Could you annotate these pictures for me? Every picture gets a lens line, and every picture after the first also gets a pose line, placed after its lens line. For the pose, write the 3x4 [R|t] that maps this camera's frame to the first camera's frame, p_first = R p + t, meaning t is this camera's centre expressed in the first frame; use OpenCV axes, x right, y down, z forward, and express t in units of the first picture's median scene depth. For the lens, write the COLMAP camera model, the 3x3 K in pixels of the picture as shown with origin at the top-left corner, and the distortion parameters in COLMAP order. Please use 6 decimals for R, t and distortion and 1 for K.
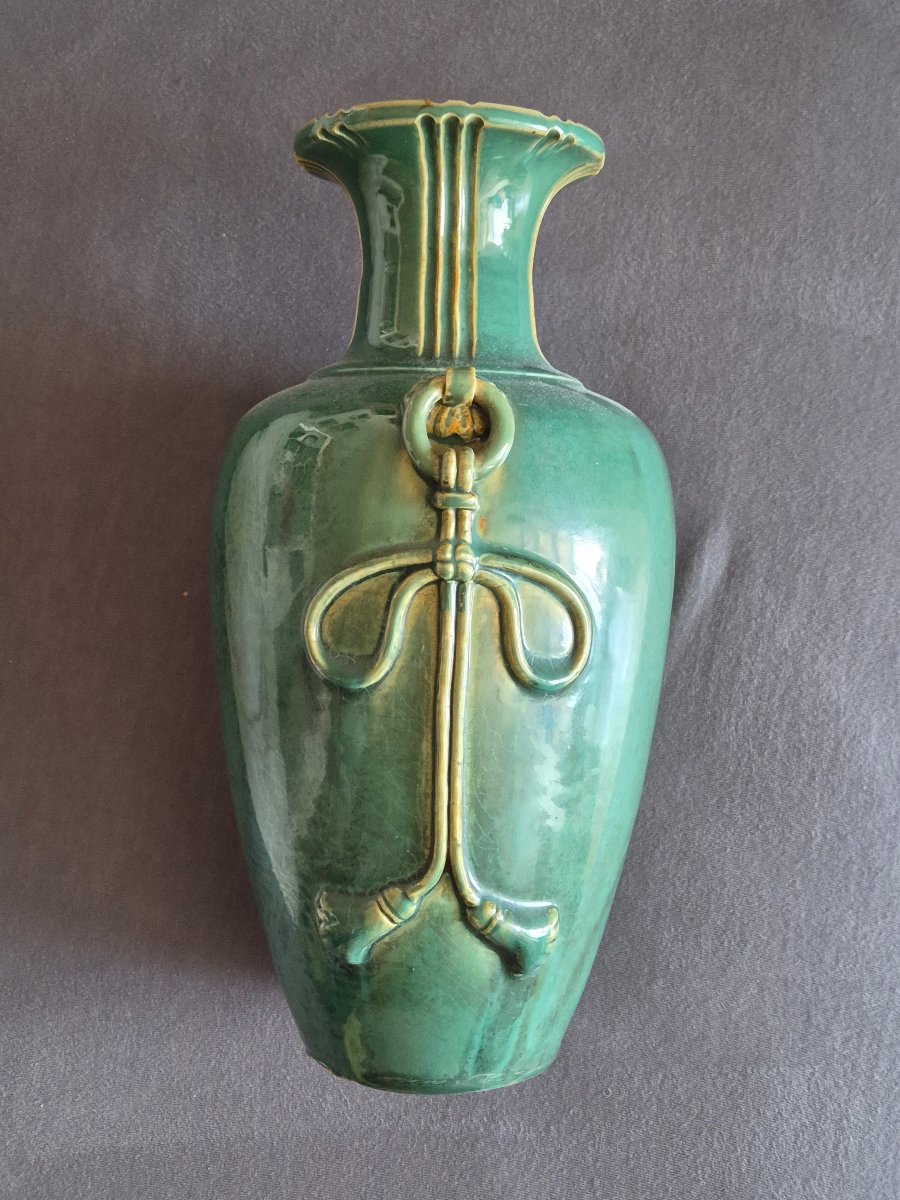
lens RADIAL K [[1642.2, 0, 482.1], [0, 1642.2, 586.9], [0, 0, 1]] dist [0.039565, 0.000000]
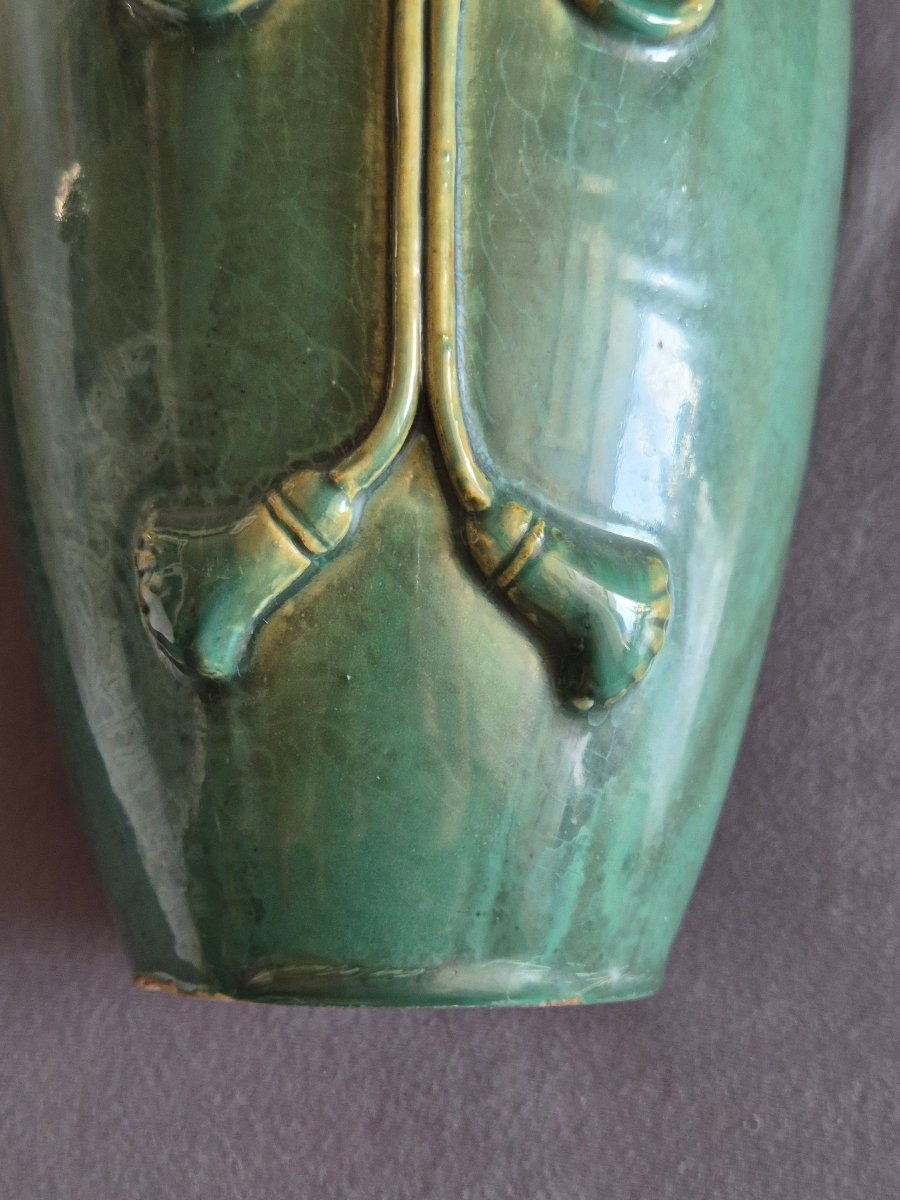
lens RADIAL K [[1642.2, 0, 463.1], [0, 1642.2, 596.9], [0, 0, 1]] dist [0.039565, 0.000000]
pose [[0.999883, -0.013200, -0.007769, -0.006909], [0.011153, 0.975123, -0.221382, 0.304225], [0.010498, 0.221269, 0.975156, 0.554294]]
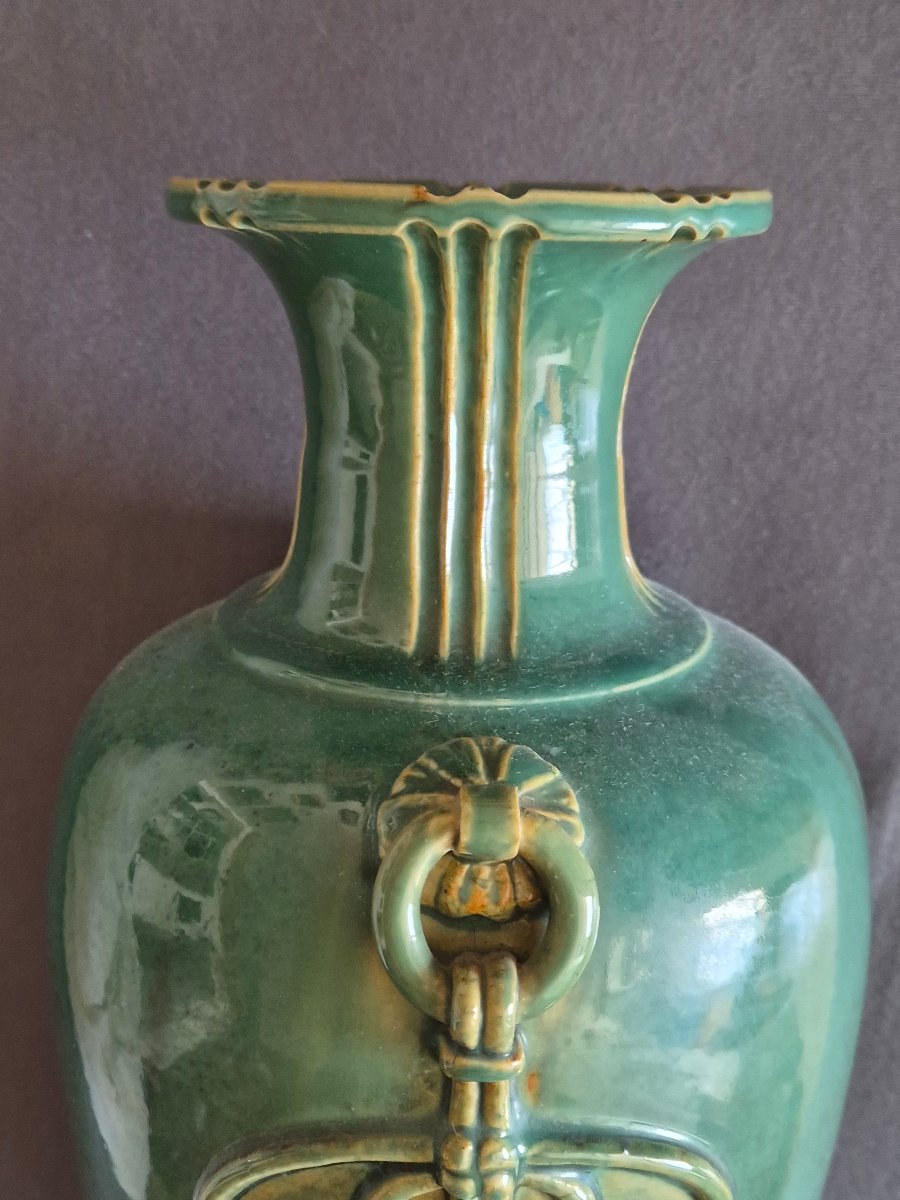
lens RADIAL K [[1642.2, 0, 450.3], [0, 1642.2, 594.8], [0, 0, 1]] dist [0.039565, 0.000000]
pose [[0.999443, 0.004312, -0.033098, -0.008378], [0.003431, 0.973094, 0.230385, -0.282661], [0.033201, -0.230370, 0.972537, 0.502870]]
